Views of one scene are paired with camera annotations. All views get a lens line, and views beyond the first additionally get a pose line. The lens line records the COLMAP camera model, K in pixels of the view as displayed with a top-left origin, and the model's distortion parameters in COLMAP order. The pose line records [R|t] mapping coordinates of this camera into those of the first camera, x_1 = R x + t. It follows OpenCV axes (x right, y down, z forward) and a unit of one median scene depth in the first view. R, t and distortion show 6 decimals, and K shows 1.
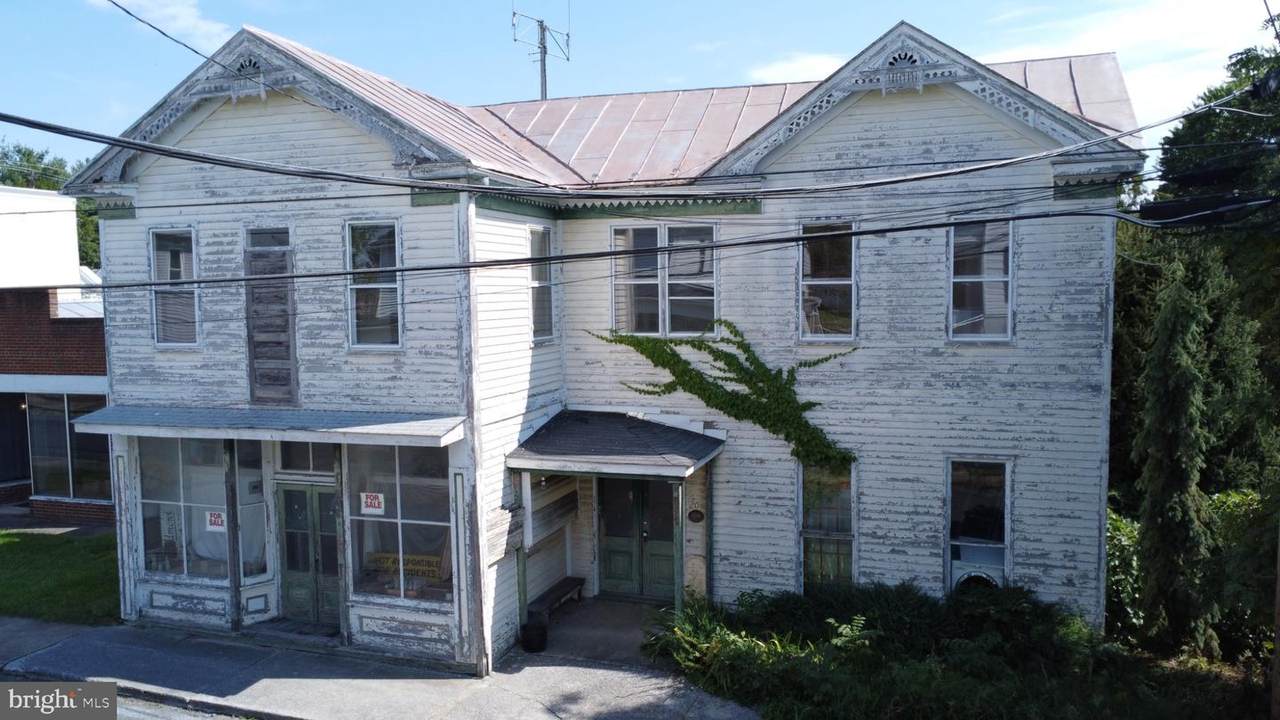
lens RADIAL K [[951.0, 0, 640.0], [0, 951.0, 360.0], [0, 0, 1]] dist [0.006868, 0.000927]
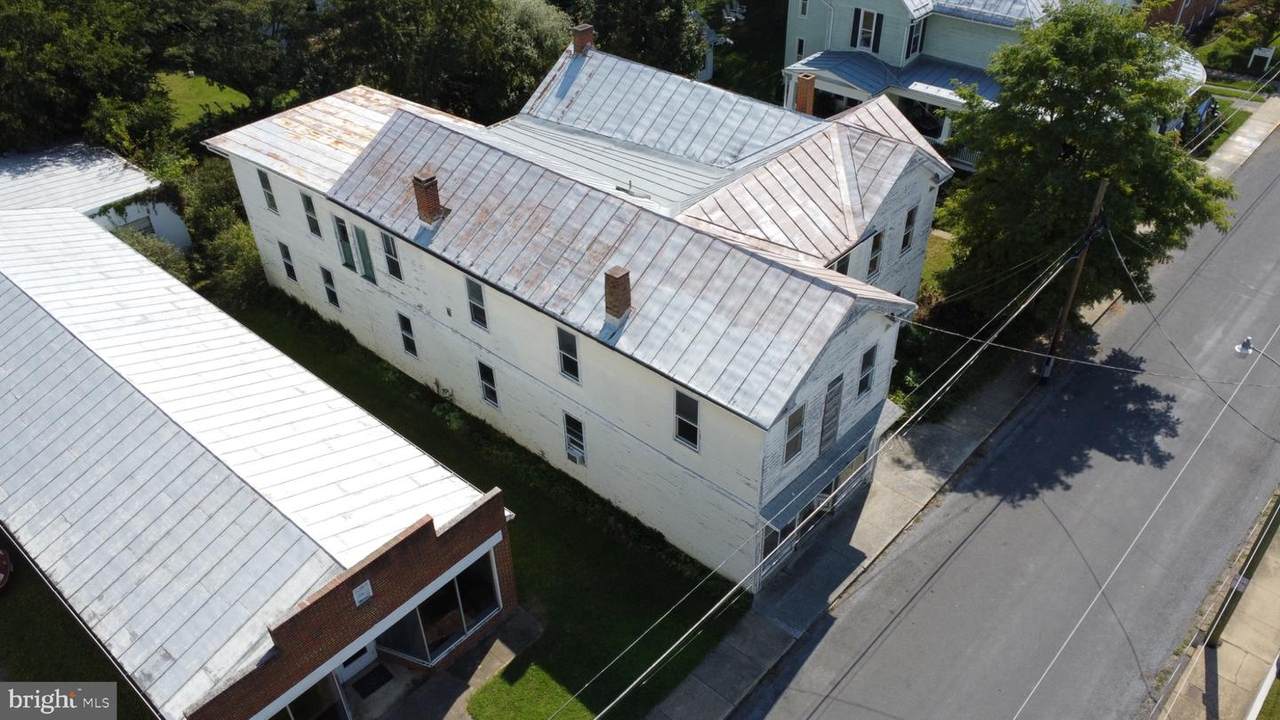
lens RADIAL K [[951.0, 0, 640.0], [0, 951.0, 360.0], [0, 0, 1]] dist [0.006868, 0.000927]
pose [[0.394492, -0.554707, 0.732582, -1.838044], [0.070999, 0.813255, 0.577560, -1.235773], [-0.916153, -0.175830, 0.360206, 0.679702]]
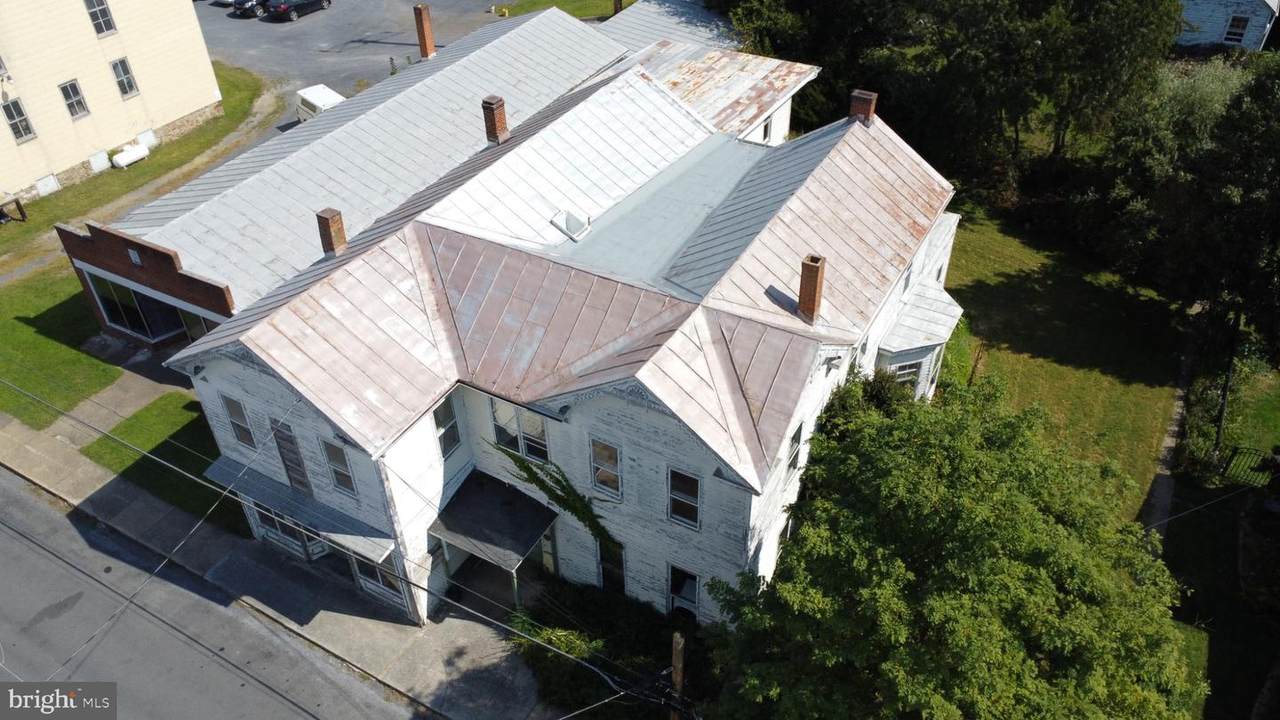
lens RADIAL K [[951.0, 0, 640.0], [0, 951.0, 360.0], [0, 0, 1]] dist [0.006868, 0.000927]
pose [[0.984317, 0.108561, -0.139047, 0.471656], [-0.008302, 0.815849, 0.578205, -1.207379], [0.176212, -0.567983, 0.803956, -0.202900]]
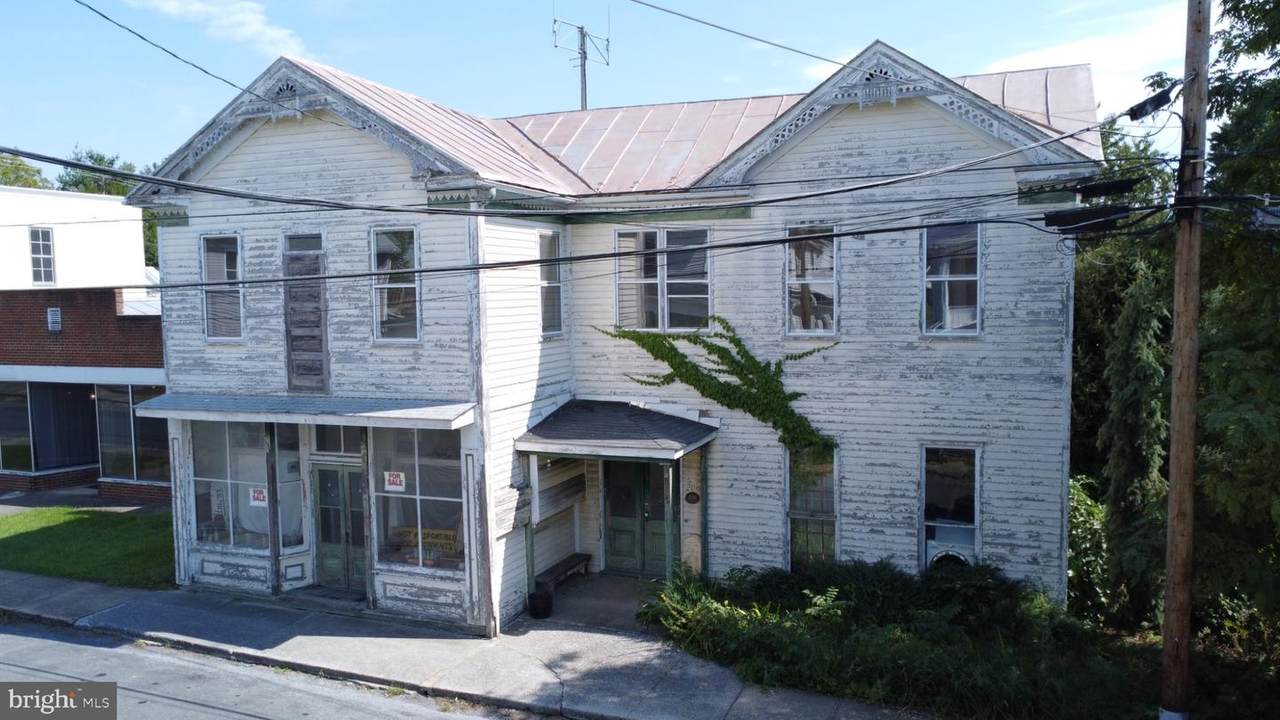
lens RADIAL K [[951.0, 0, 640.0], [0, 951.0, 360.0], [0, 0, 1]] dist [0.006868, 0.000927]
pose [[0.998508, 0.002415, -0.054552, 0.063263], [-0.002346, 0.999996, 0.001338, 0.006586], [0.054555, -0.001208, 0.998510, -0.091346]]
